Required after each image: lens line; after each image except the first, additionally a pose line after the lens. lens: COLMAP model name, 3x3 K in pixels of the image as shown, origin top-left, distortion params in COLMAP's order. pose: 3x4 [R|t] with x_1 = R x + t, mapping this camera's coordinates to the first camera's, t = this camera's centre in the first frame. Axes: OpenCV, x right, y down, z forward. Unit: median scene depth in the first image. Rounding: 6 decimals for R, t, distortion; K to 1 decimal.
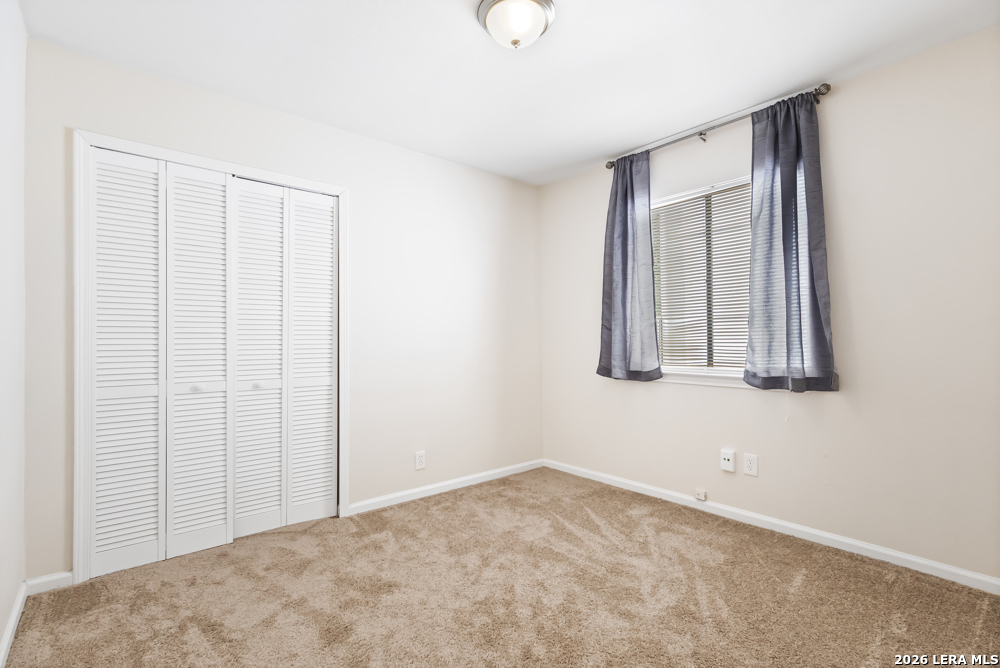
lens RADIAL K [[469.0, 0, 499.6], [0, 469.0, 331.4], [0, 0, 1]] dist [0.001280, 0.000298]
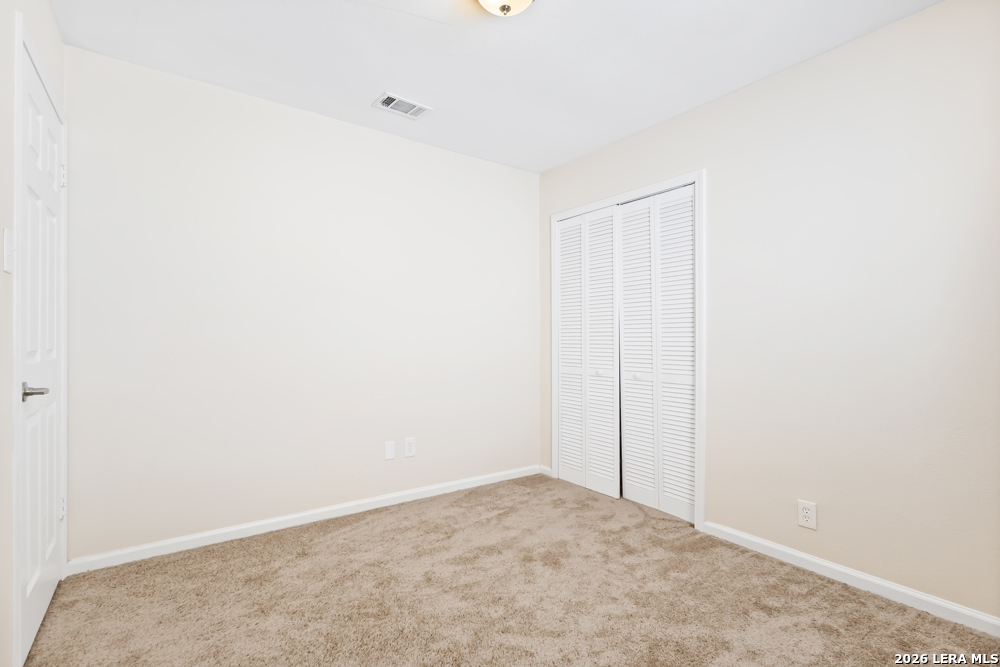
lens RADIAL K [[469.0, 0, 499.9], [0, 469.0, 337.9], [0, 0, 1]] dist [0.001280, 0.000298]
pose [[-0.072664, 0.004321, -0.997347, 0.676599], [0.015471, 0.999875, 0.003205, 0.010434], [0.997236, -0.015197, -0.072722, 0.756729]]
